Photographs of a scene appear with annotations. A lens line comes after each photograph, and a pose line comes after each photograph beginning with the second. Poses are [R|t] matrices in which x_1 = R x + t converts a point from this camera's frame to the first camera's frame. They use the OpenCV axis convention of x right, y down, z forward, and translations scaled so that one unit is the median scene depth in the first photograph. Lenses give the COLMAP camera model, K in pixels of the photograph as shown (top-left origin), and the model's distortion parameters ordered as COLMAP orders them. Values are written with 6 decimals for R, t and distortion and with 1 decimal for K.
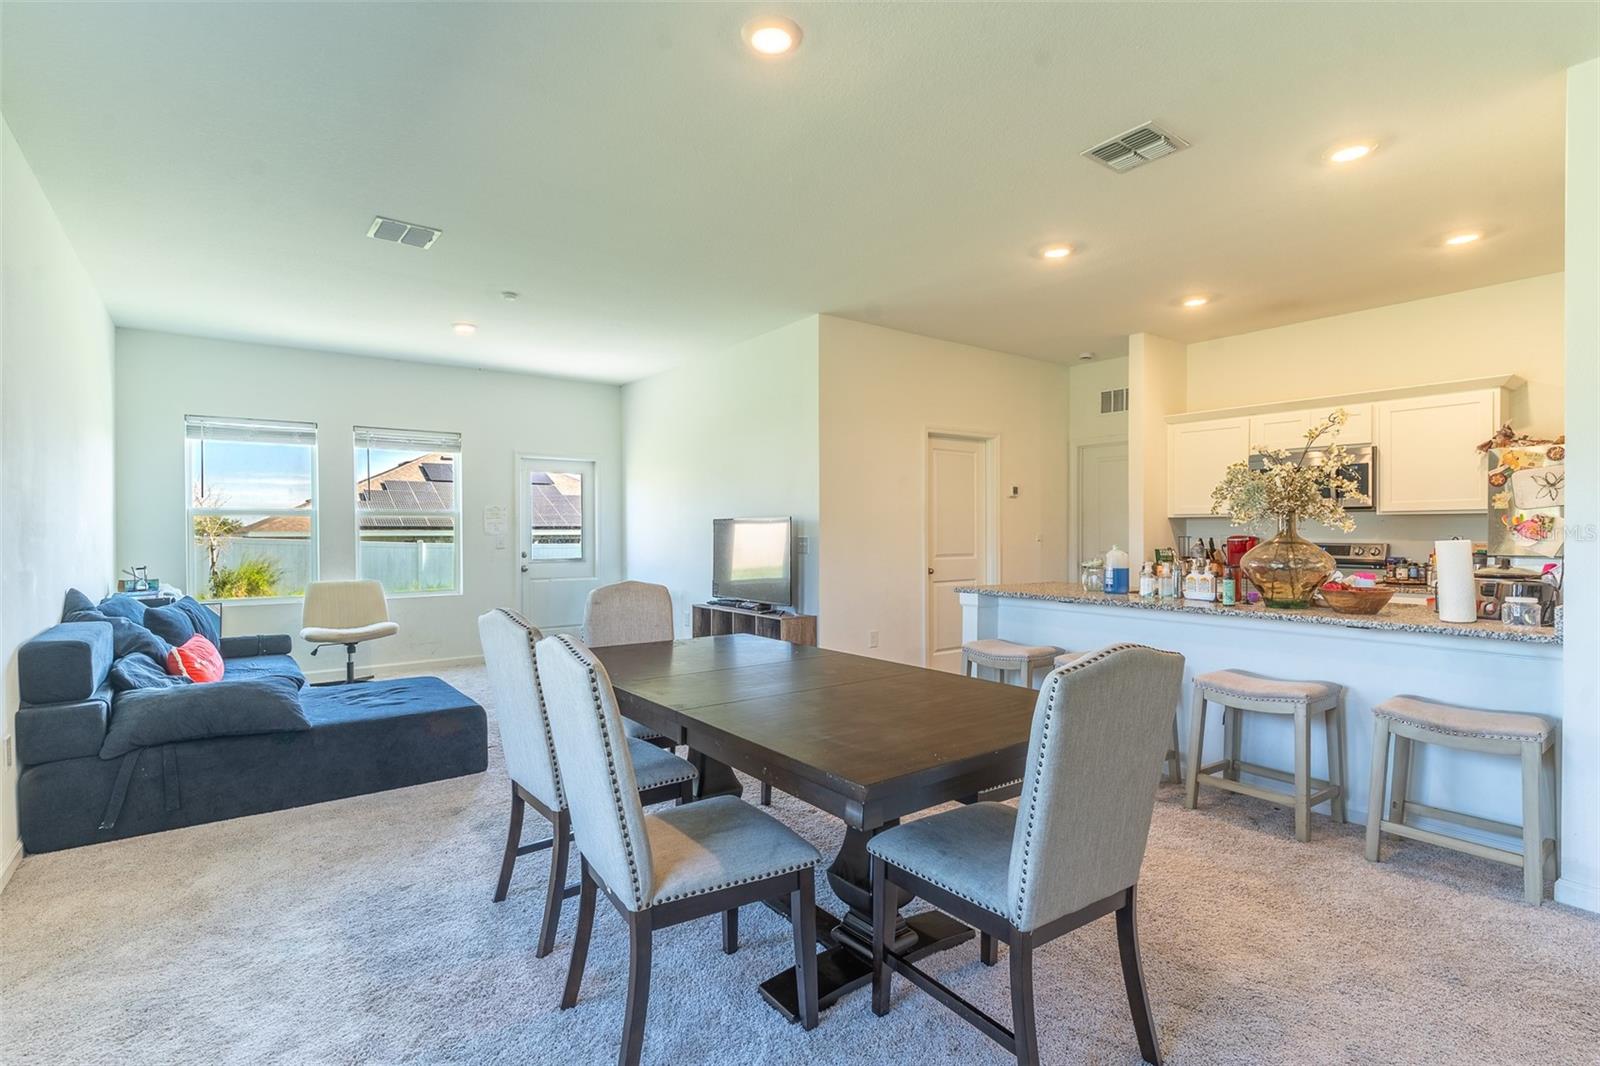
lens RADIAL K [[750.7, 0, 800.0], [0, 750.7, 533.0], [0, 0, 1]] dist [0.000051, -0.000011]
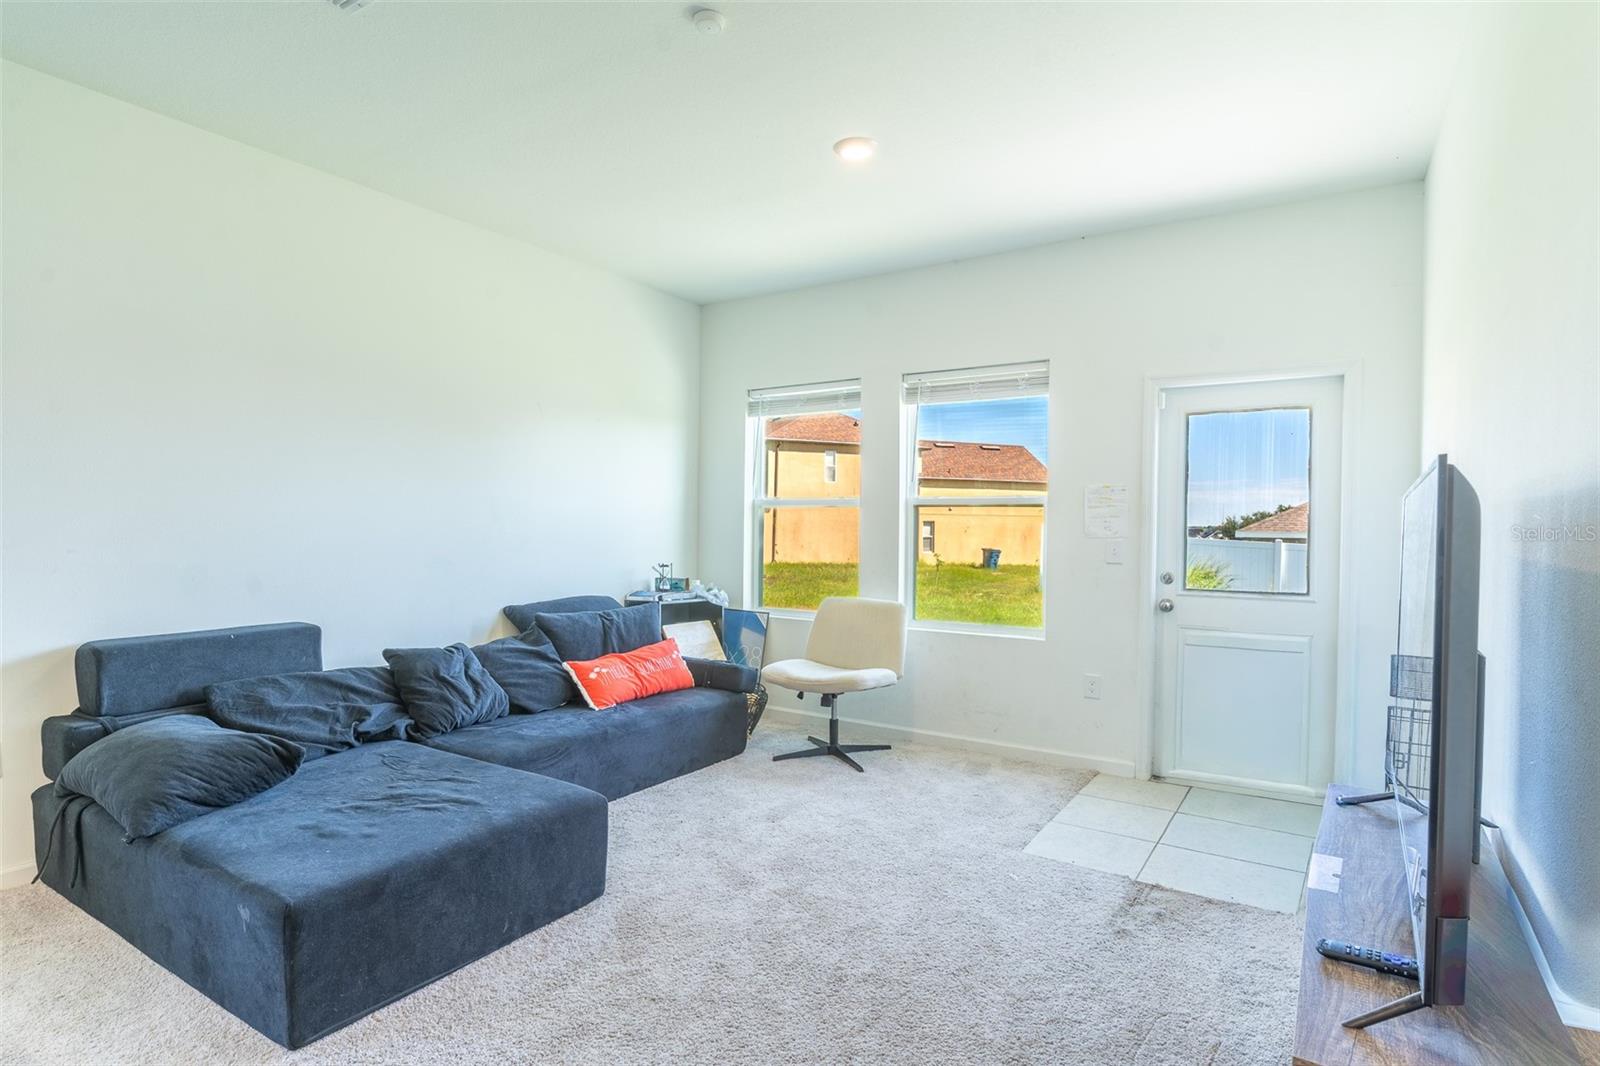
lens RADIAL K [[846.6, 0, 800.0], [0, 846.6, 533.0], [0, 0, 1]] dist [-0.000215, -0.000058]
pose [[0.334286, 0.018829, -0.942284, 0.100353], [-0.011939, 0.999805, 0.015743, -0.008794], [0.942396, 0.005987, 0.334445, 0.646597]]
